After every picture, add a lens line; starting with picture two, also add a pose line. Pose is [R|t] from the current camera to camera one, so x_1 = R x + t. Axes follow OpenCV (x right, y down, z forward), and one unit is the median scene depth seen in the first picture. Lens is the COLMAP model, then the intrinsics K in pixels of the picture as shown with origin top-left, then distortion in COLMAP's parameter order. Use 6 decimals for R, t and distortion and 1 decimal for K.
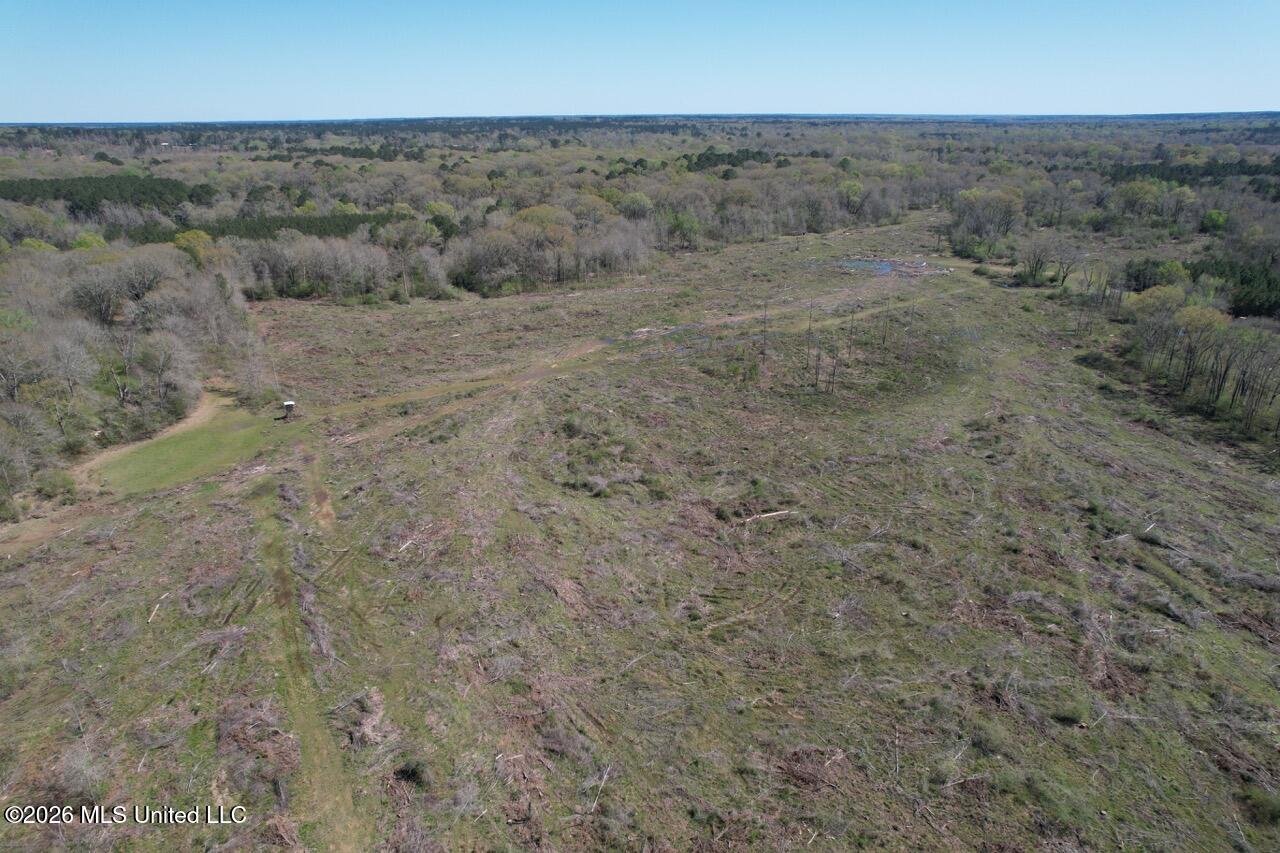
lens RADIAL K [[812.6, 0, 640.8], [0, 812.6, 438.4], [0, 0, 1]] dist [-0.083342, 0.074639]
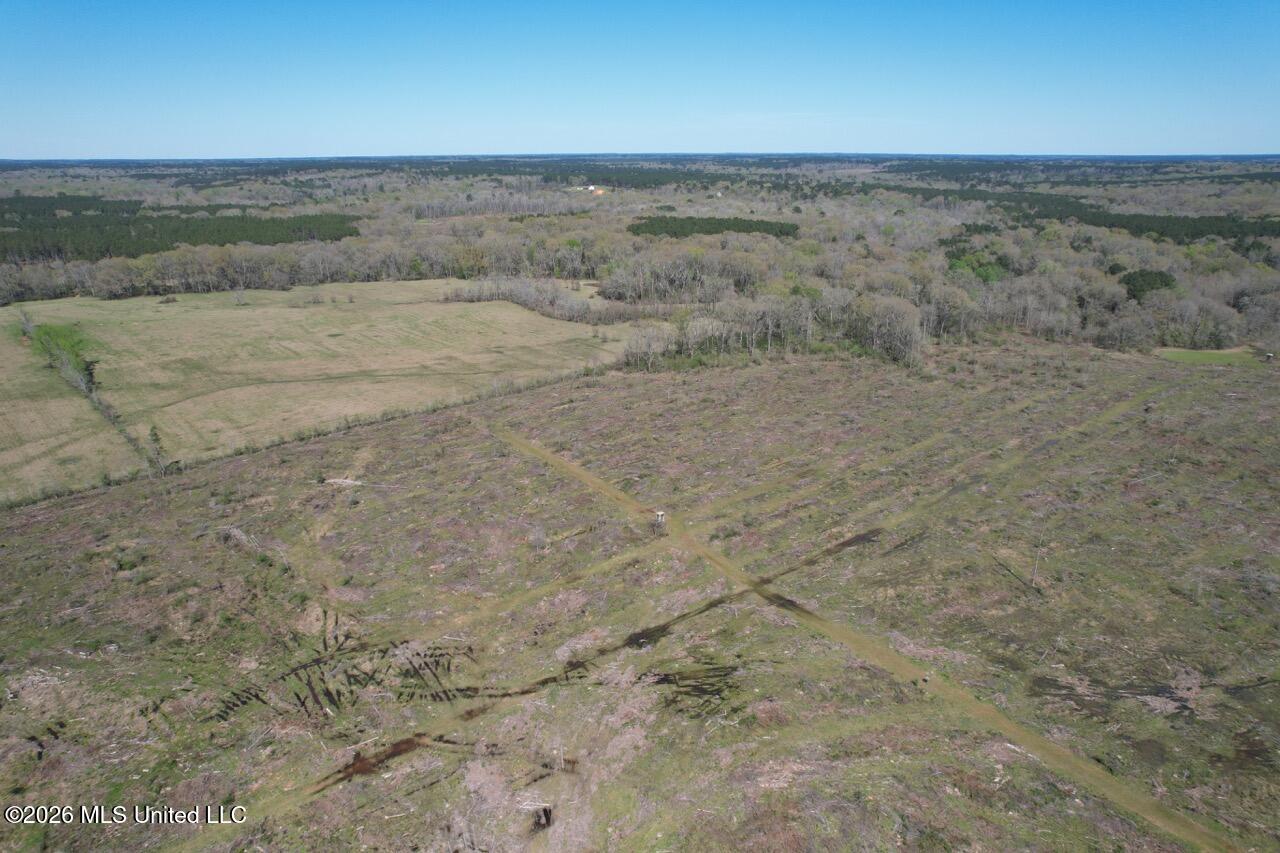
lens RADIAL K [[812.6, 0, 640.8], [0, 812.6, 438.4], [0, 0, 1]] dist [-0.083342, 0.074639]
pose [[0.158575, 0.336400, -0.928272, 0.730100], [-0.365965, 0.893226, 0.261182, 0.119123], [0.917019, 0.298298, 0.264754, -0.535516]]
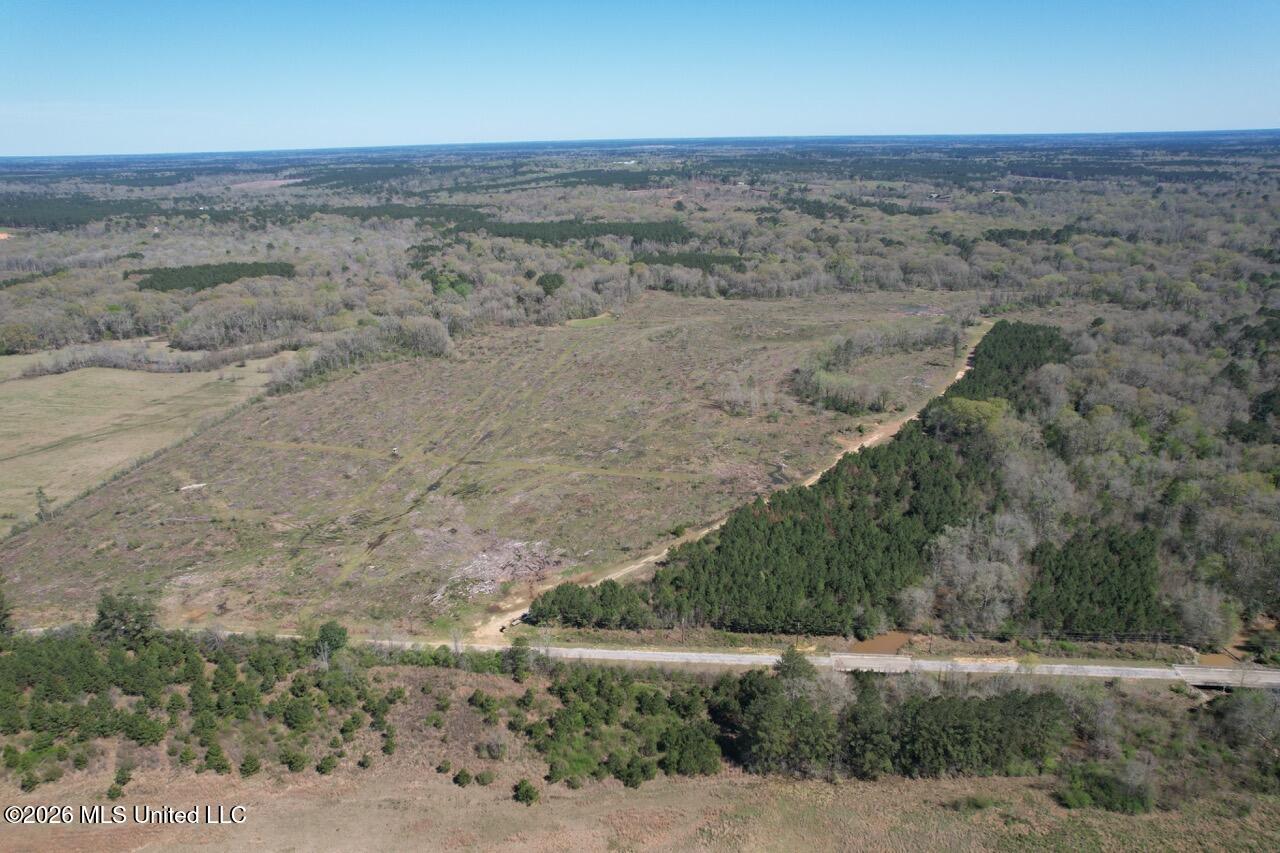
lens RADIAL K [[806.4, 0, 640.9], [0, 806.4, 444.0], [0, 0, 1]] dist [-0.075189, 0.064757]
pose [[0.762116, 0.224310, -0.607342, 1.252357], [-0.227559, 0.971018, 0.073077, 0.144143], [0.606132, 0.082513, 0.791073, -1.131403]]
